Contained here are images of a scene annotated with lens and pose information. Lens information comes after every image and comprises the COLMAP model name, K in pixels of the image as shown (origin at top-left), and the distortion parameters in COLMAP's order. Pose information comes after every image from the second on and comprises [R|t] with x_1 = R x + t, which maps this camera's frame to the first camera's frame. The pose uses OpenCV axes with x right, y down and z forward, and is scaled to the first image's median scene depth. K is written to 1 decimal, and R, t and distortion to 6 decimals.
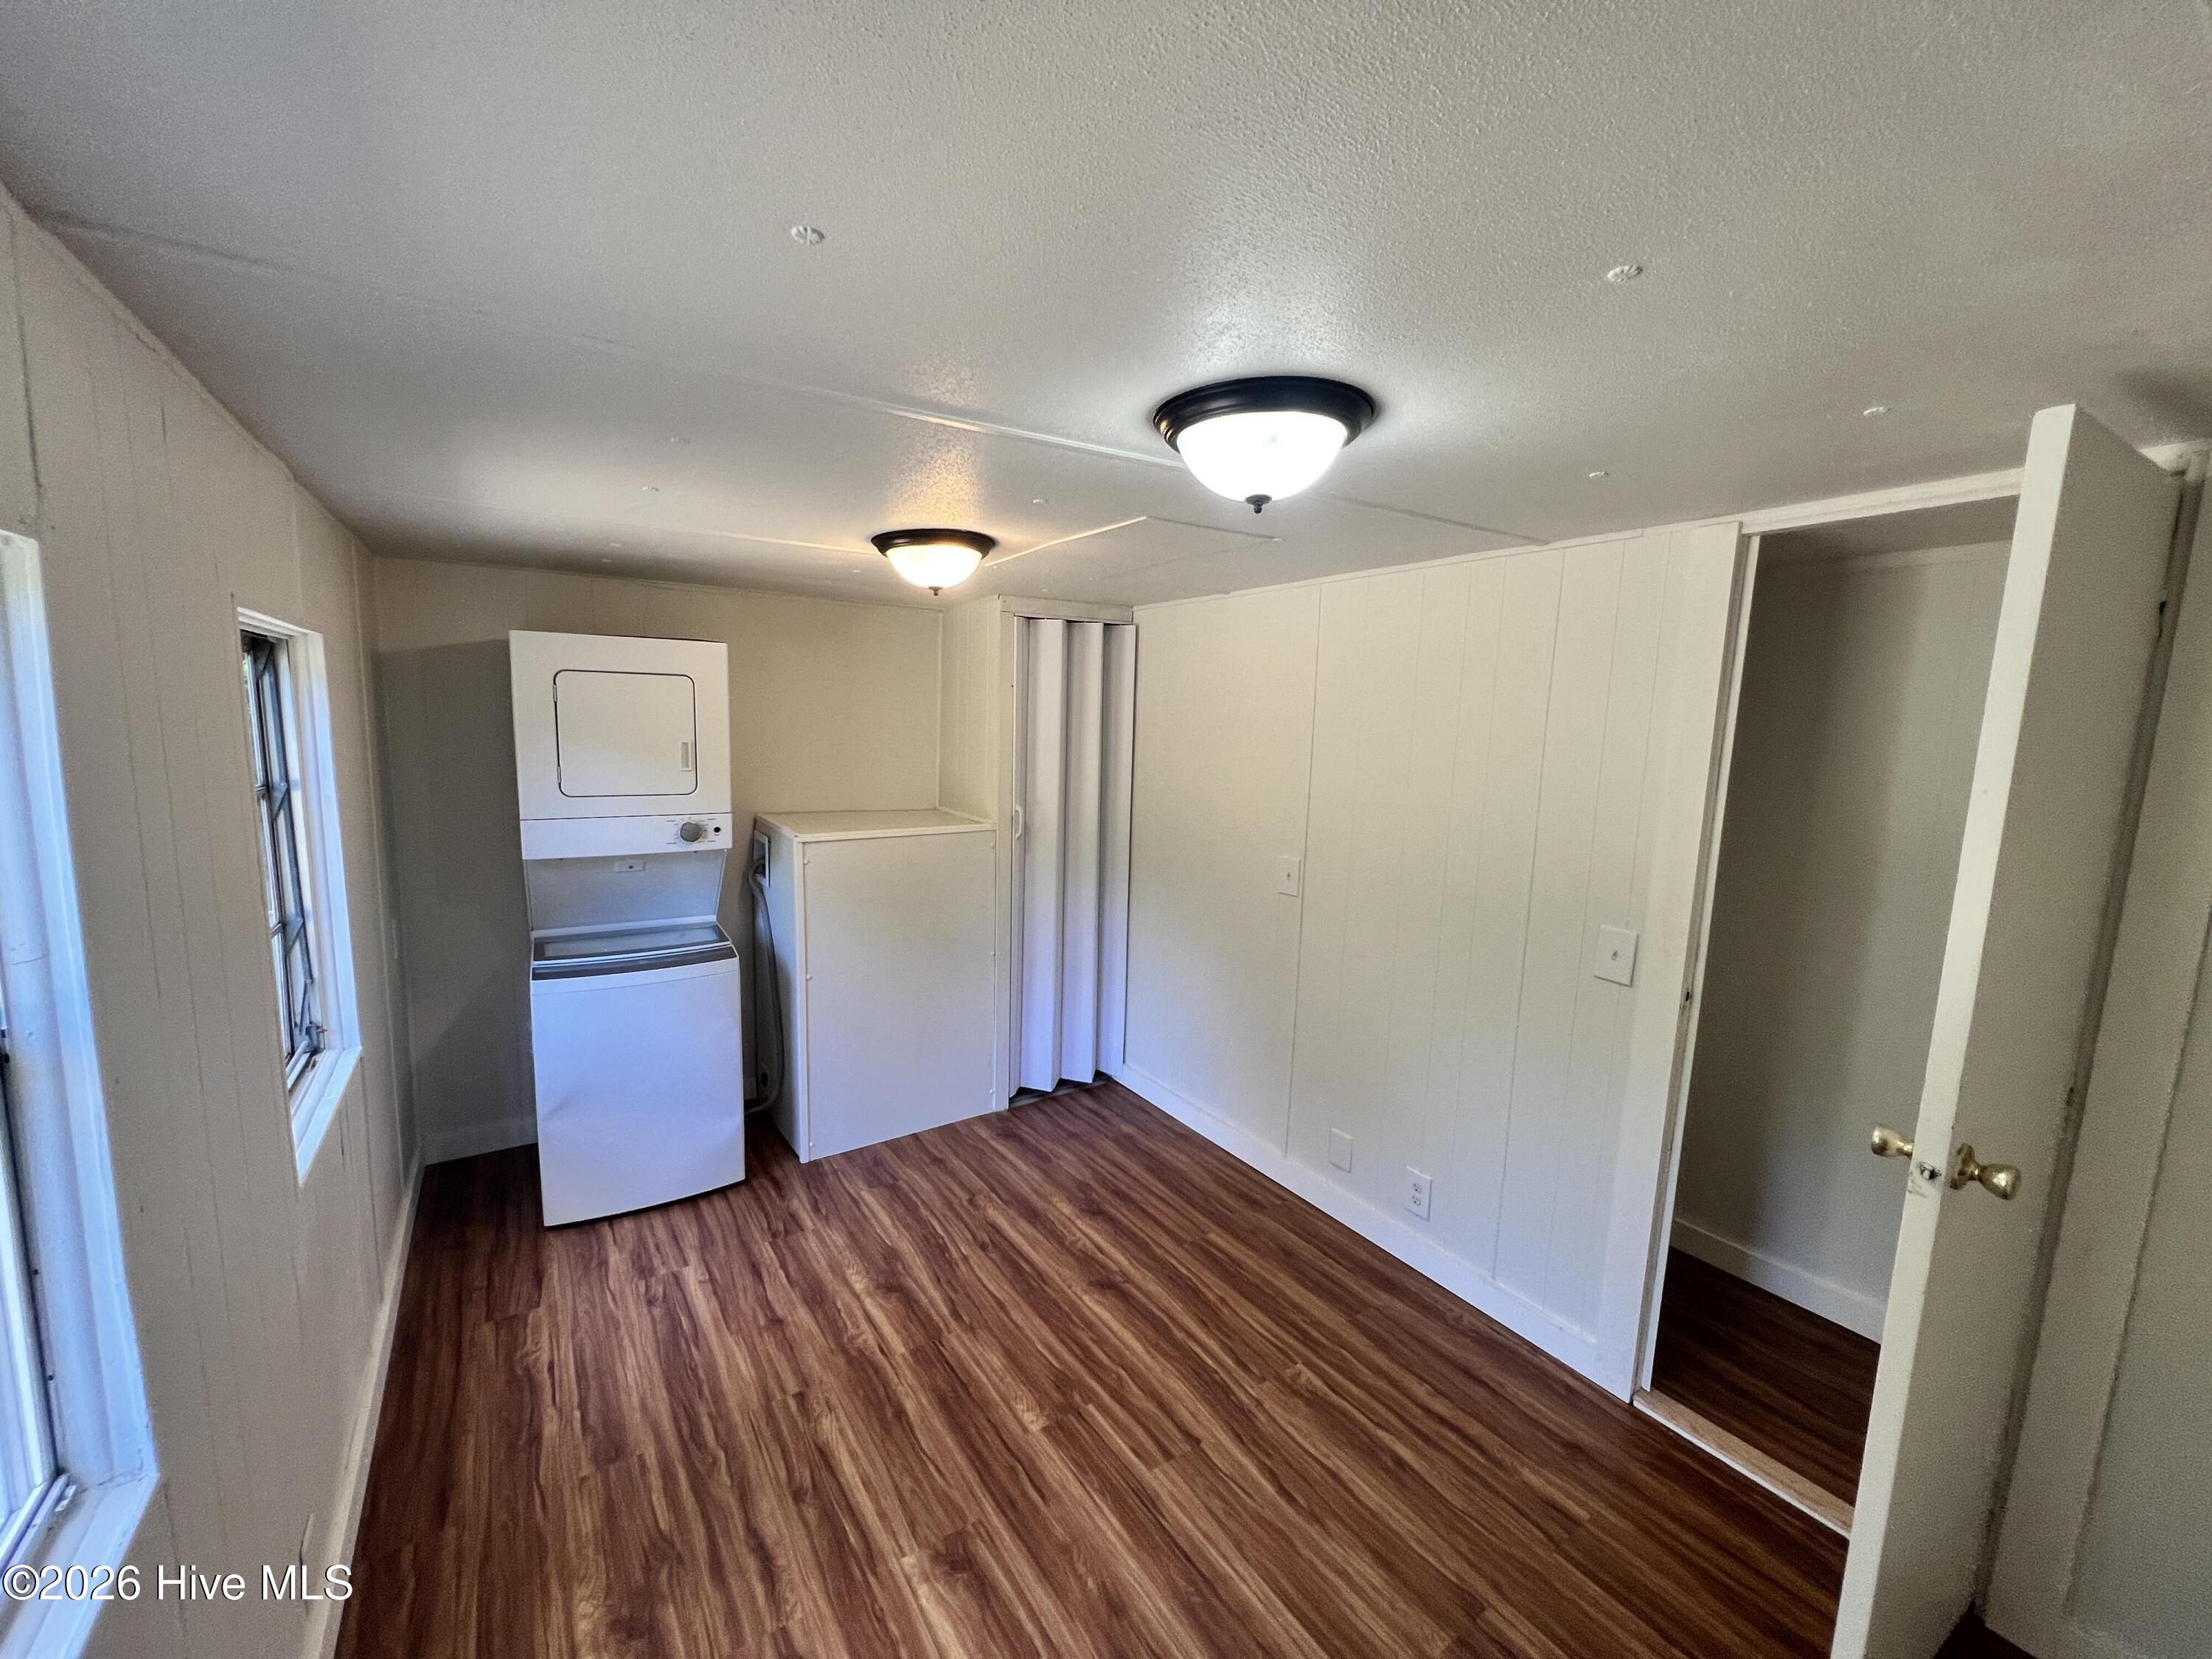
lens RADIAL K [[884.3, 0, 1096.0], [0, 884.3, 835.9], [0, 0, 1]] dist [0.000800, -0.000283]
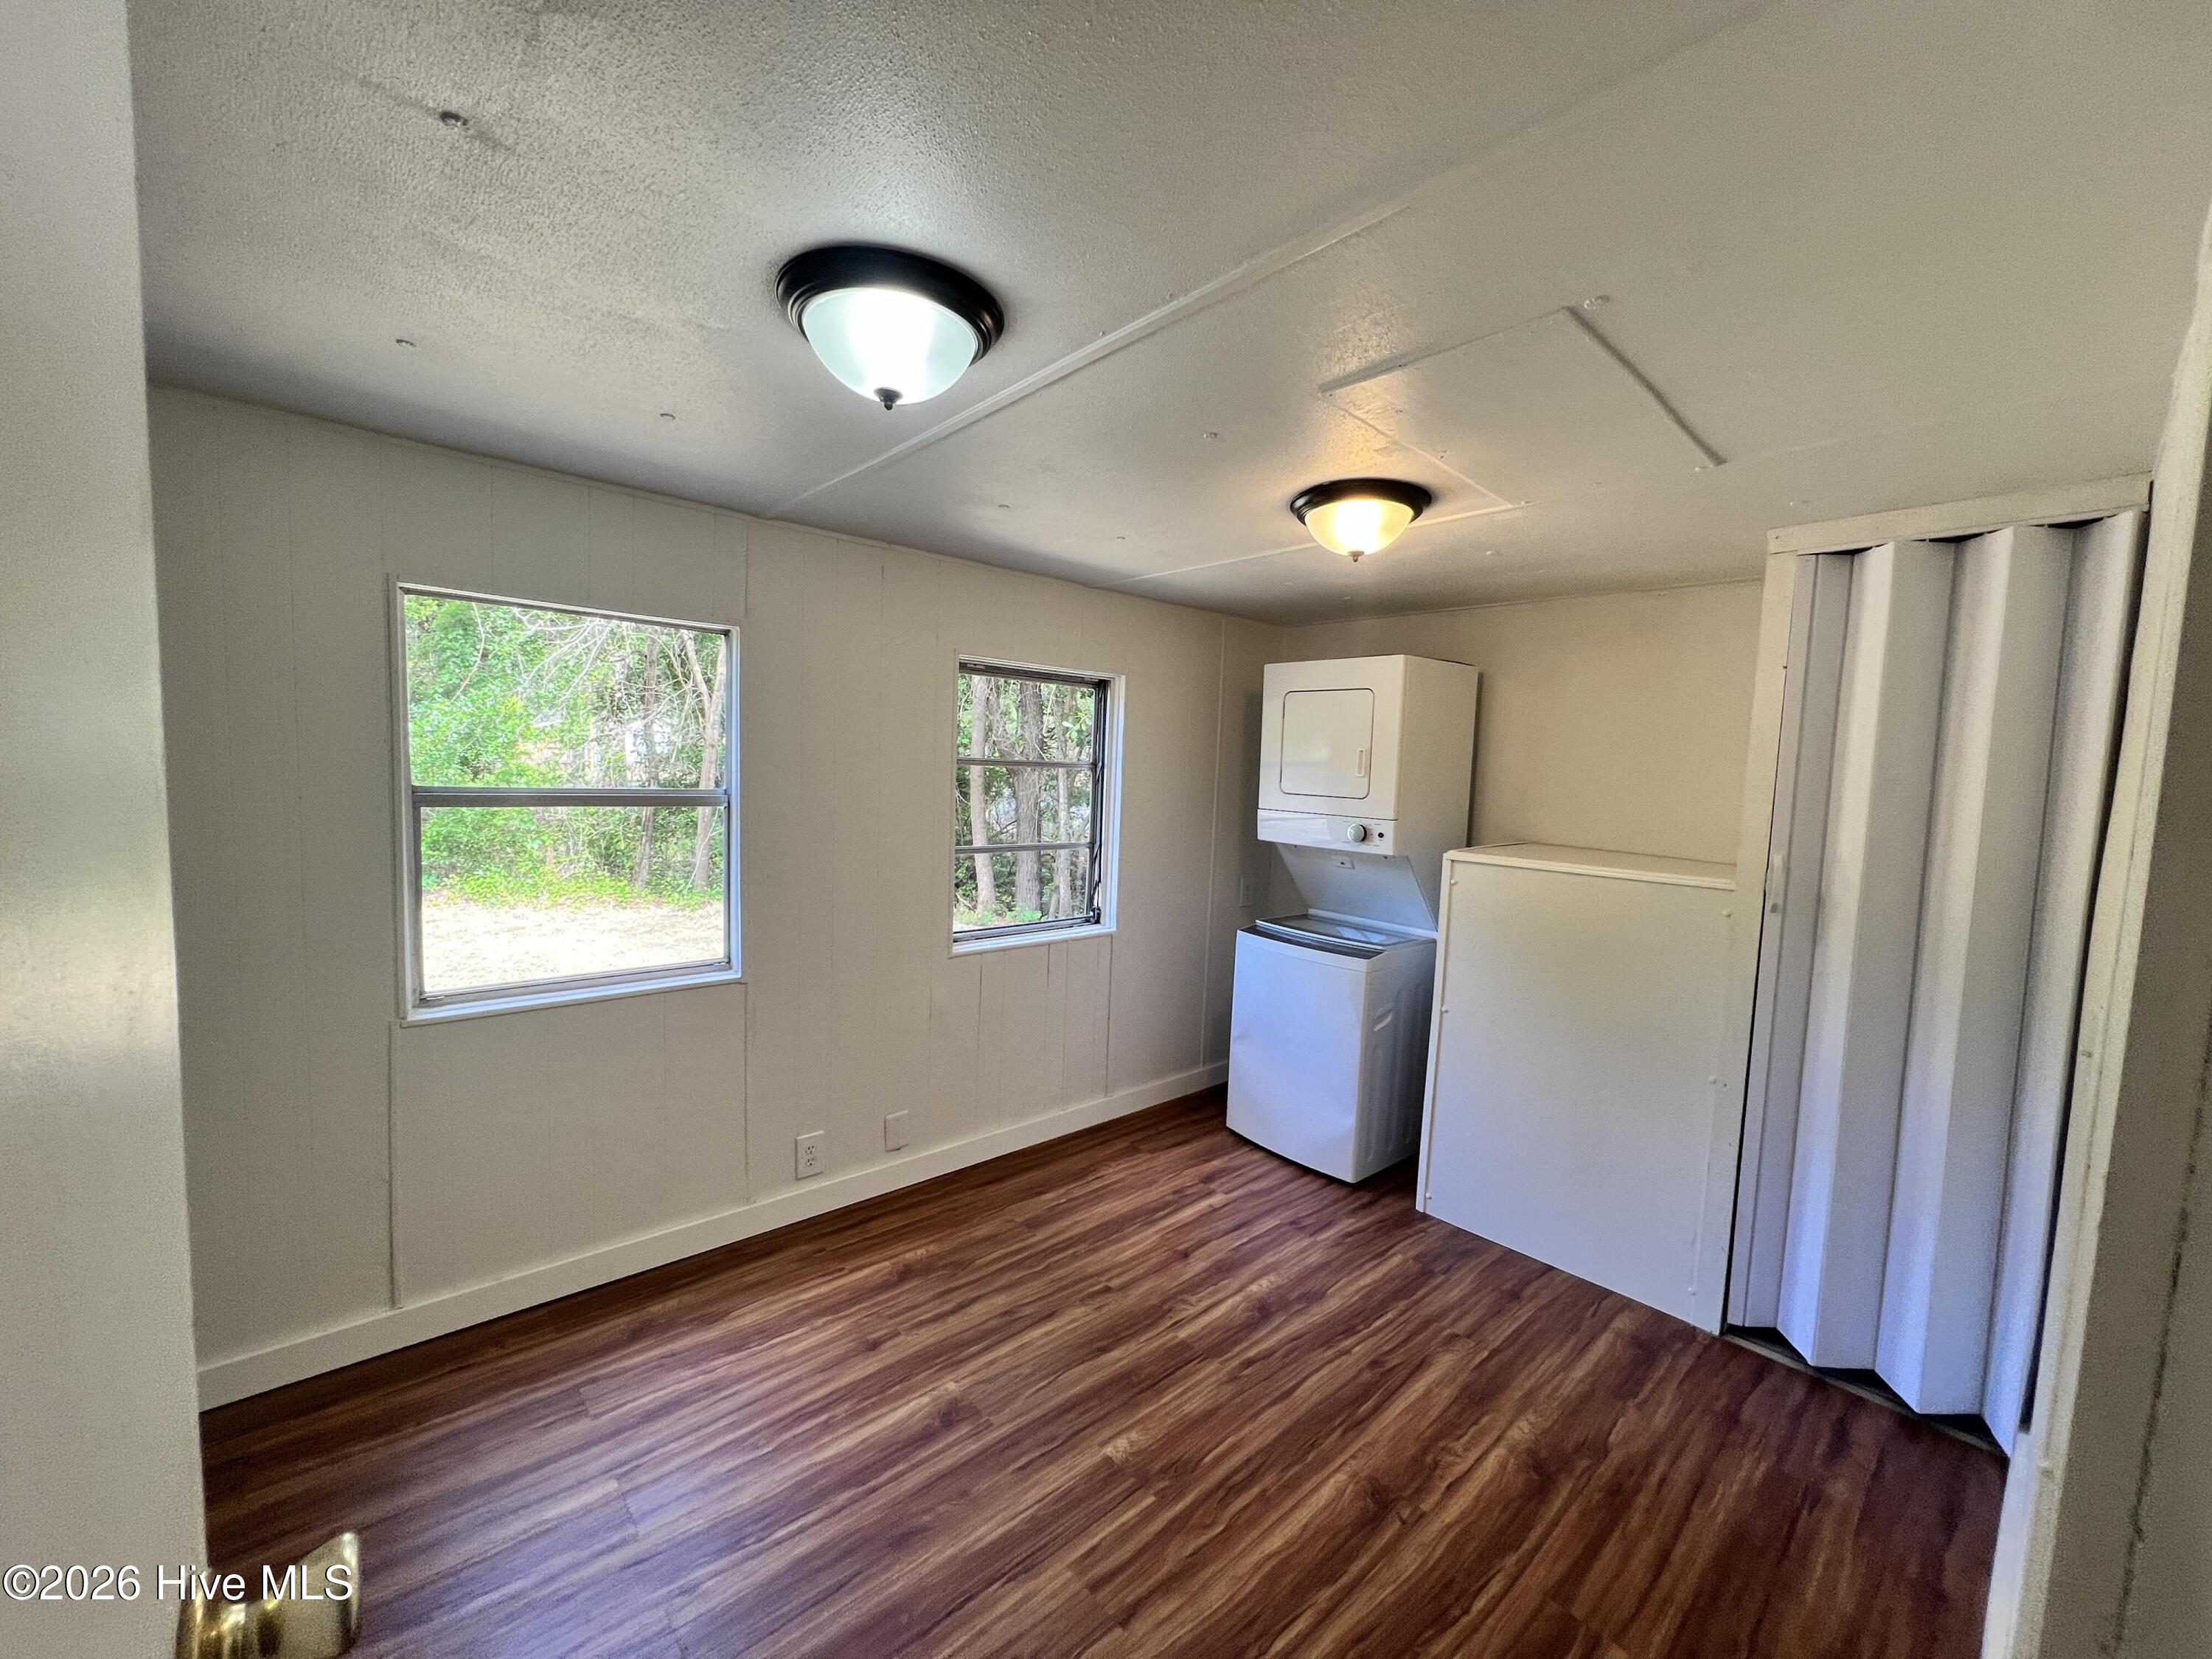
lens RADIAL K [[884.3, 0, 1101.8], [0, 884.3, 827.5], [0, 0, 1]] dist [0.000800, -0.000283]
pose [[0.144928, 0.052097, -0.988070, 0.644185], [-0.170595, 0.984974, 0.026911, 0.014786], [0.974625, 0.164659, 0.151638, 0.612181]]
